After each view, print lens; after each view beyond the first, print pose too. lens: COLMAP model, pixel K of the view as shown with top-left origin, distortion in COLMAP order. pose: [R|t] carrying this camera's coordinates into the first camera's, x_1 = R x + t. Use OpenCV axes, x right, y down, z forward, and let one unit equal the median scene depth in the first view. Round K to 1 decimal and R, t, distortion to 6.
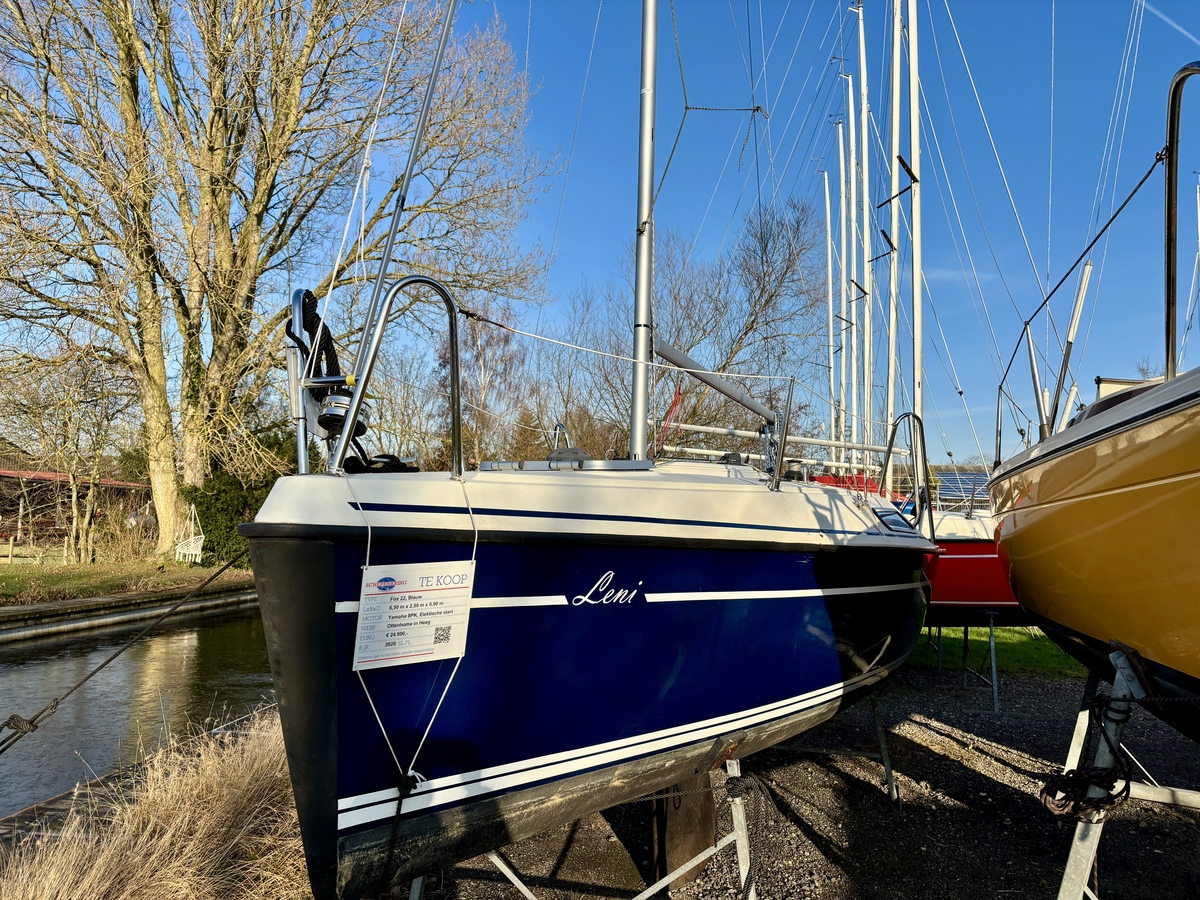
lens RADIAL K [[904.2, 0, 594.3], [0, 904.2, 448.3], [0, 0, 1]] dist [0.058839, -0.063713]
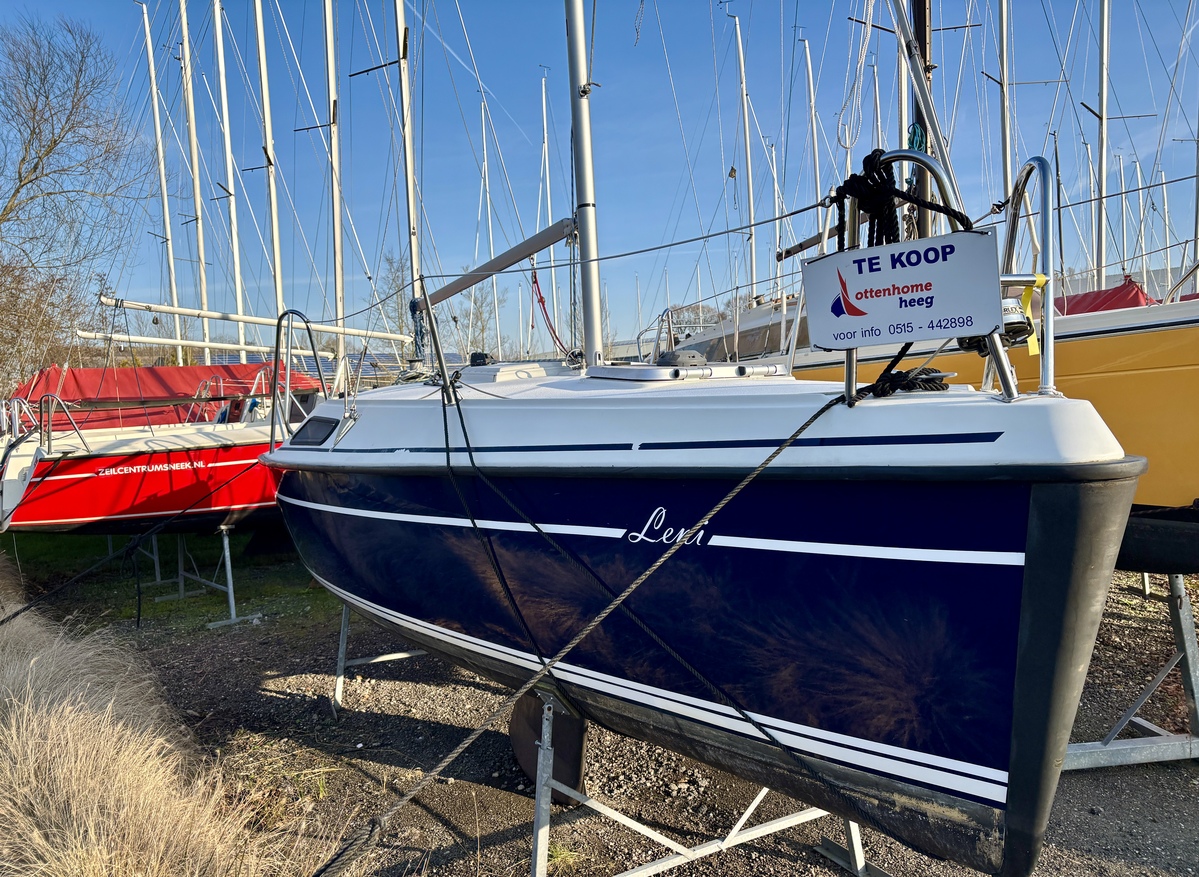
lens RADIAL K [[904.6, 0, 598.7], [0, 904.6, 449.9], [0, 0, 1]] dist [0.058783, -0.063363]
pose [[0.685443, -0.093661, 0.722077, -0.590768], [-0.002567, 0.991375, 0.131028, -0.014960], [-0.728121, -0.091666, 0.679291, 0.362597]]
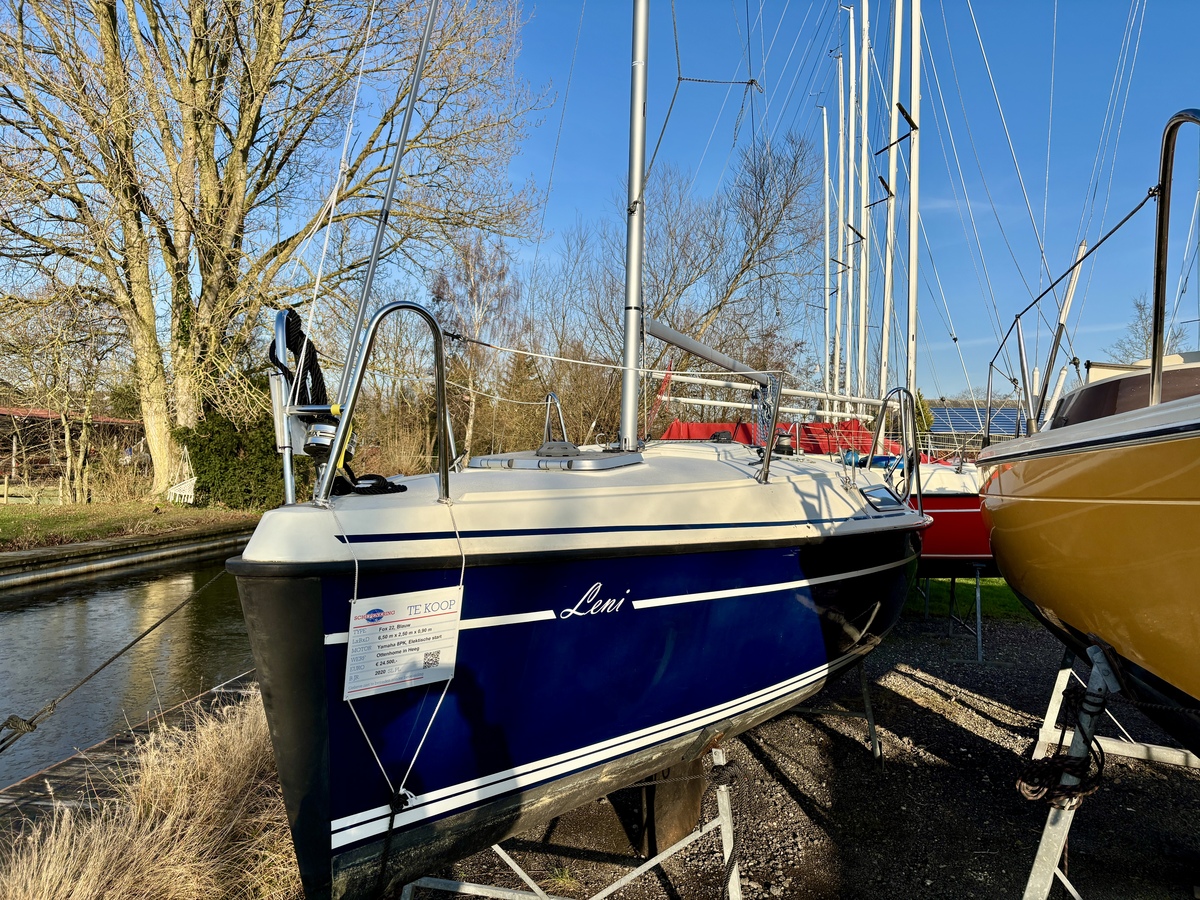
lens RADIAL K [[903.8, 0, 597.1], [0, 903.8, 444.6], [0, 0, 1]] dist [0.057875, -0.062833]
pose [[0.999965, -0.000714, 0.008297, 0.005171], [0.000128, 0.997520, 0.070383, -0.055283], [-0.008327, -0.070379, 0.997486, 0.000930]]
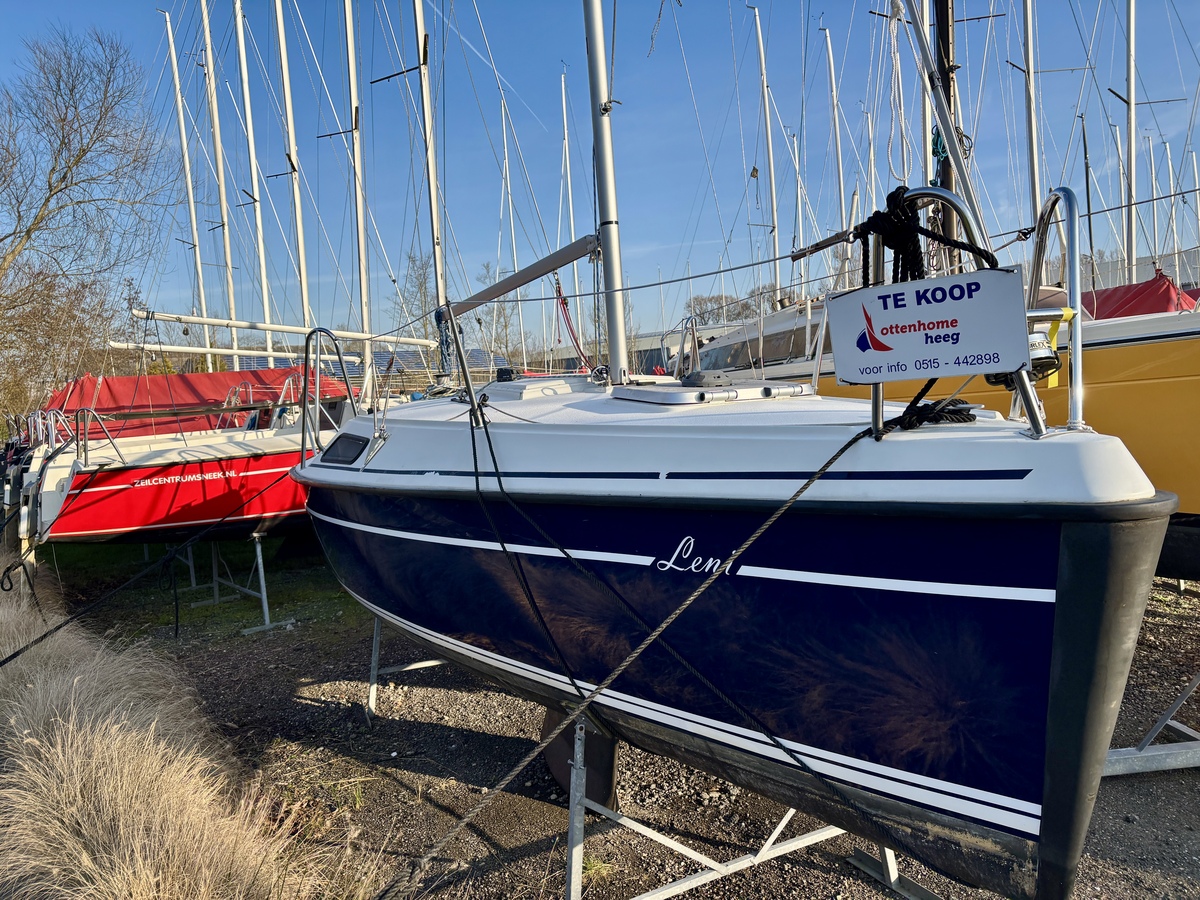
lens RADIAL K [[904.0, 0, 600.0], [0, 904.0, 450.0], [0, 0, 1]] dist [0.058889, -0.066189]
pose [[0.702462, -0.111025, 0.703008, -0.592875], [0.017136, 0.990110, 0.139244, -0.037695], [-0.711515, -0.085767, 0.697417, 0.362424]]
